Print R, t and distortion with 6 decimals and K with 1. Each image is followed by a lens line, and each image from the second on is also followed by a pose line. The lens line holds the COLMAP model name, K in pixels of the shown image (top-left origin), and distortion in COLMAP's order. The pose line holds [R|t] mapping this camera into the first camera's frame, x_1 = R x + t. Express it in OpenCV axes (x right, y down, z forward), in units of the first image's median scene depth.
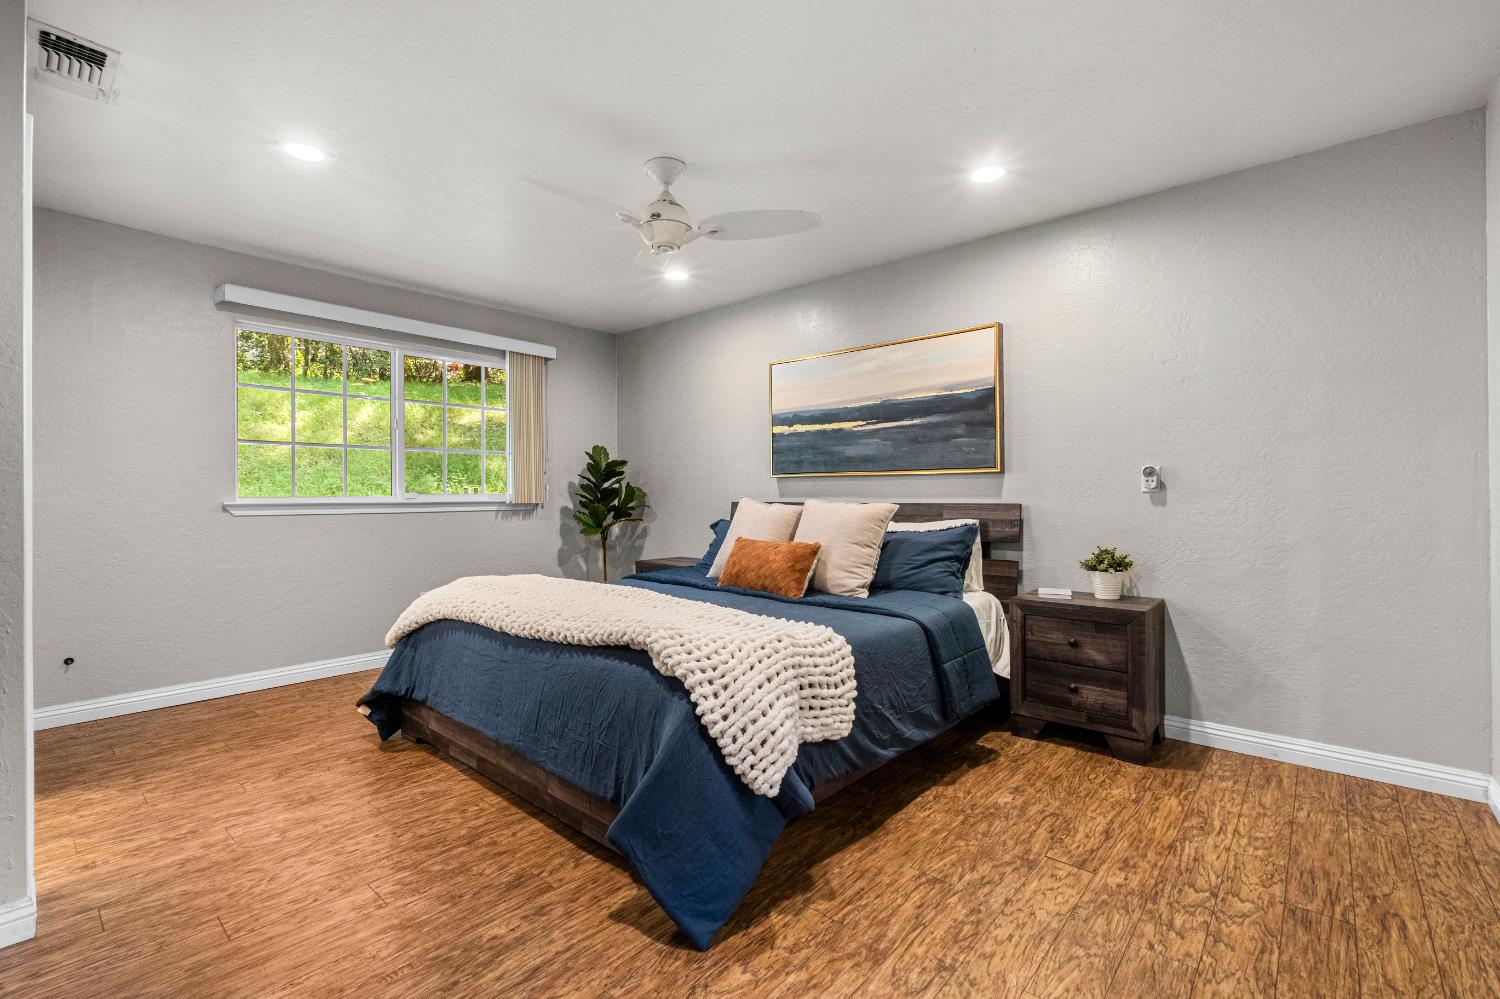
lens RADIAL K [[649.5, 0, 742.5], [0, 649.5, 494.8], [0, 0, 1]] dist [-0.003637, -0.000755]
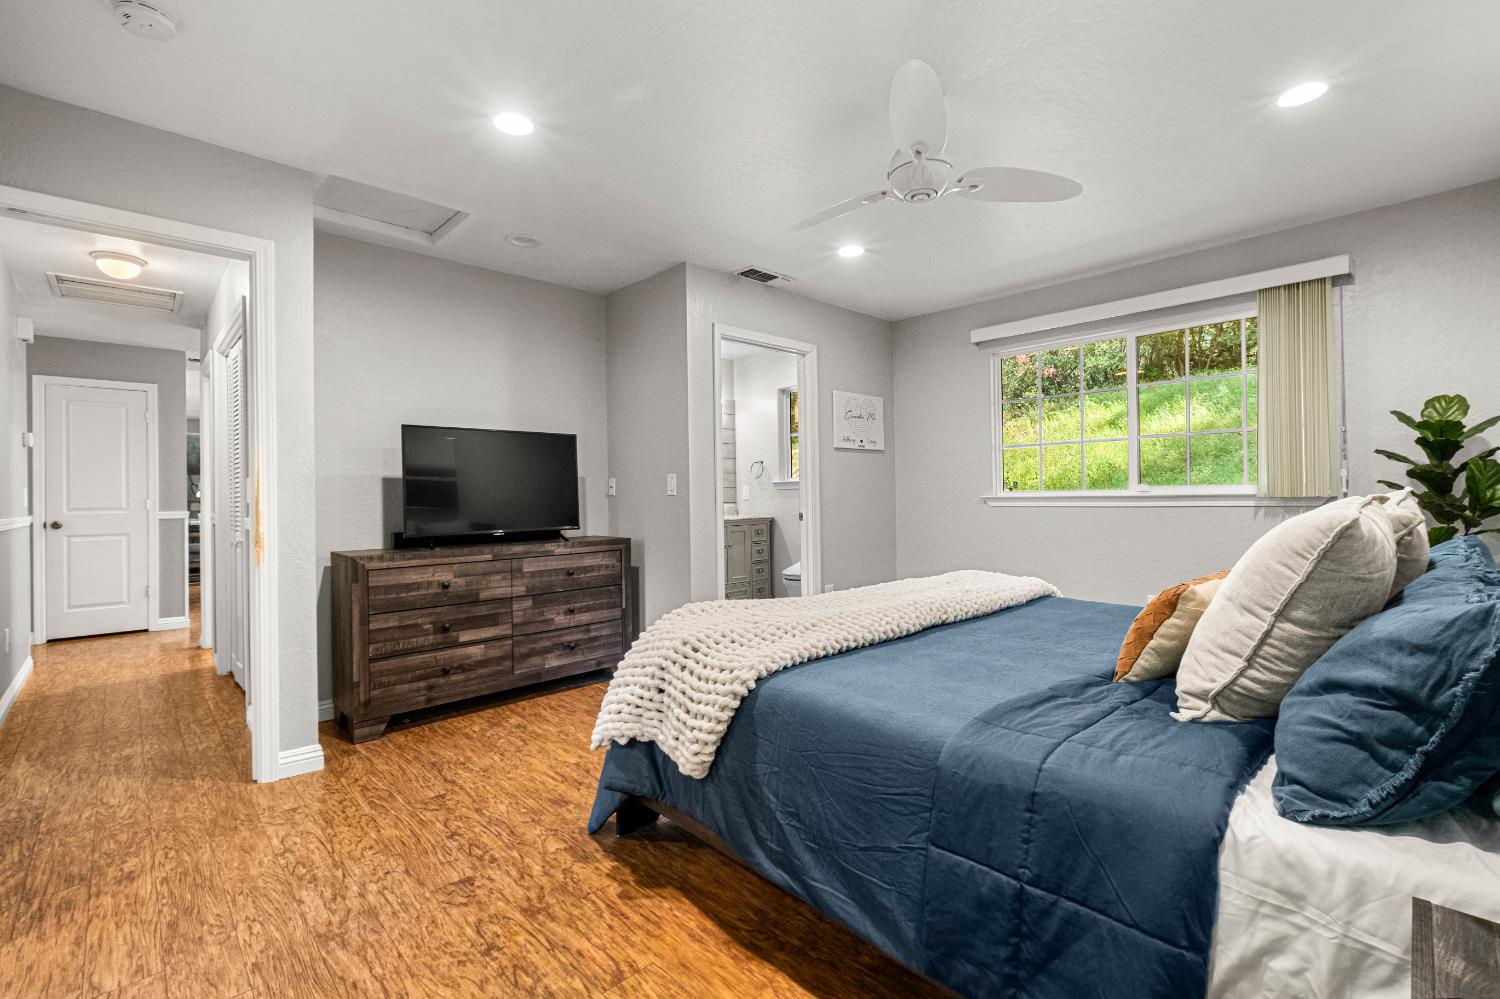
lens RADIAL K [[649.5, 0, 741.2], [0, 649.5, 494.1], [0, 0, 1]] dist [-0.003637, -0.000755]
pose [[-0.071076, 0.001652, -0.997470, 1.201538], [0.015431, 0.999881, 0.000556, -0.001417], [0.997352, -0.015352, -0.071093, 1.348583]]
